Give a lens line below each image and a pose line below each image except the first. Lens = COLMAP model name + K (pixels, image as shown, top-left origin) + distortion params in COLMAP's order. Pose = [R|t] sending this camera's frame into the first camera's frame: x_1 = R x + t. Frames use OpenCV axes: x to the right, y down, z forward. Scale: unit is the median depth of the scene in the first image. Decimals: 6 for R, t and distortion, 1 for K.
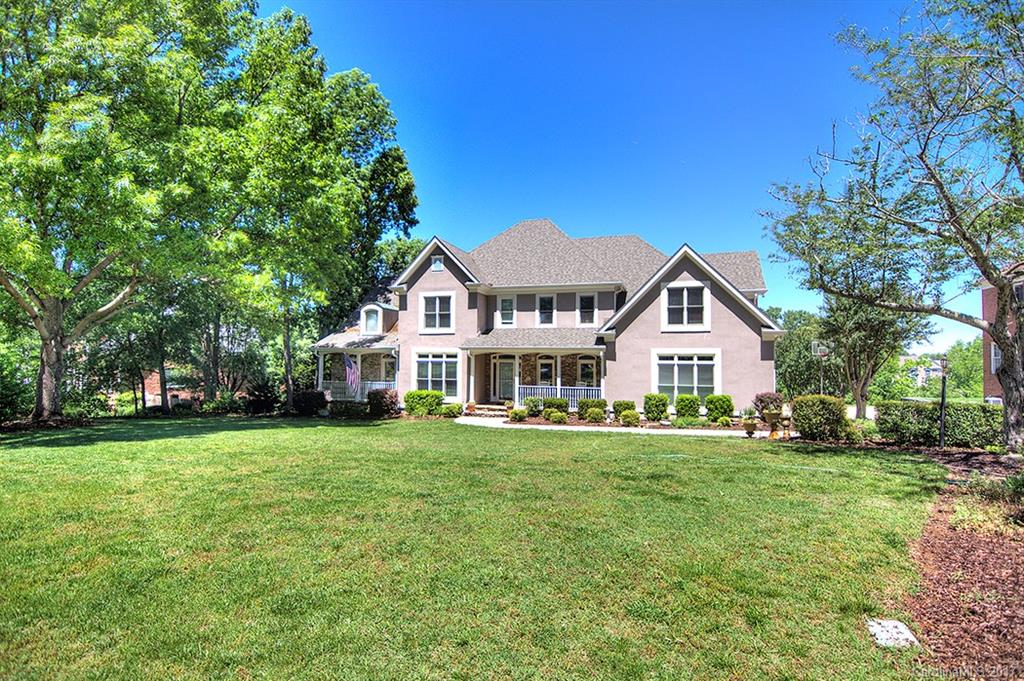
lens RADIAL K [[522.4, 0, 510.8], [0, 522.4, 340.8], [0, 0, 1]] dist [-0.009582, -0.002066]
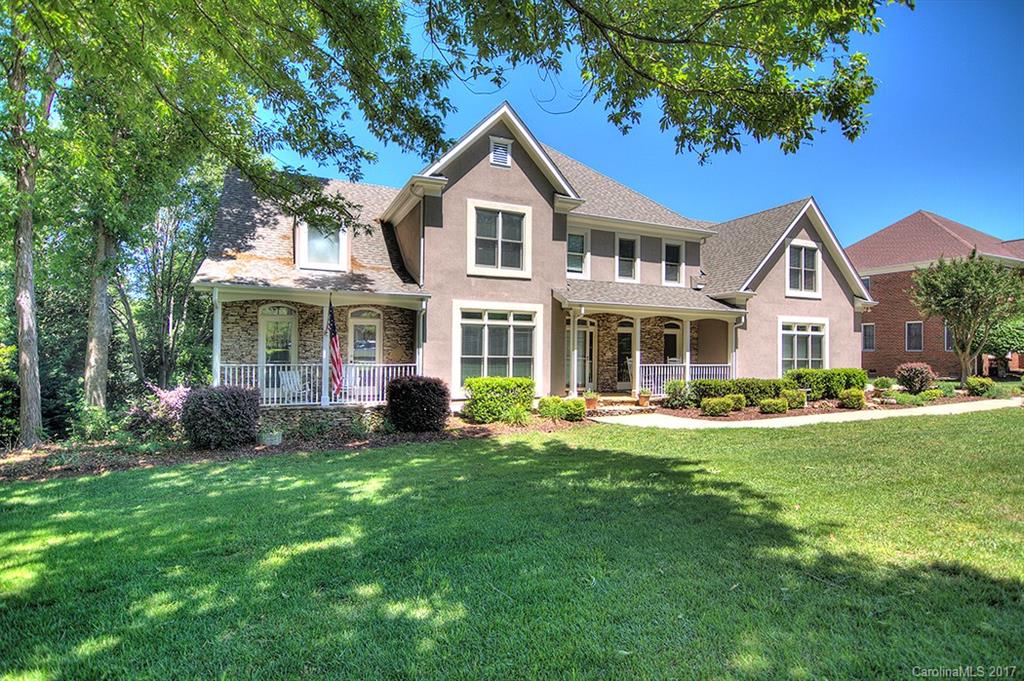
lens RADIAL K [[522.4, 0, 512.4], [0, 522.4, 345.1], [0, 0, 1]] dist [-0.009582, -0.002066]
pose [[0.735325, 0.005709, 0.677690, -0.522360], [-0.030467, 0.999232, 0.024641, 0.046657], [-0.677029, -0.038767, 0.734935, 0.581623]]
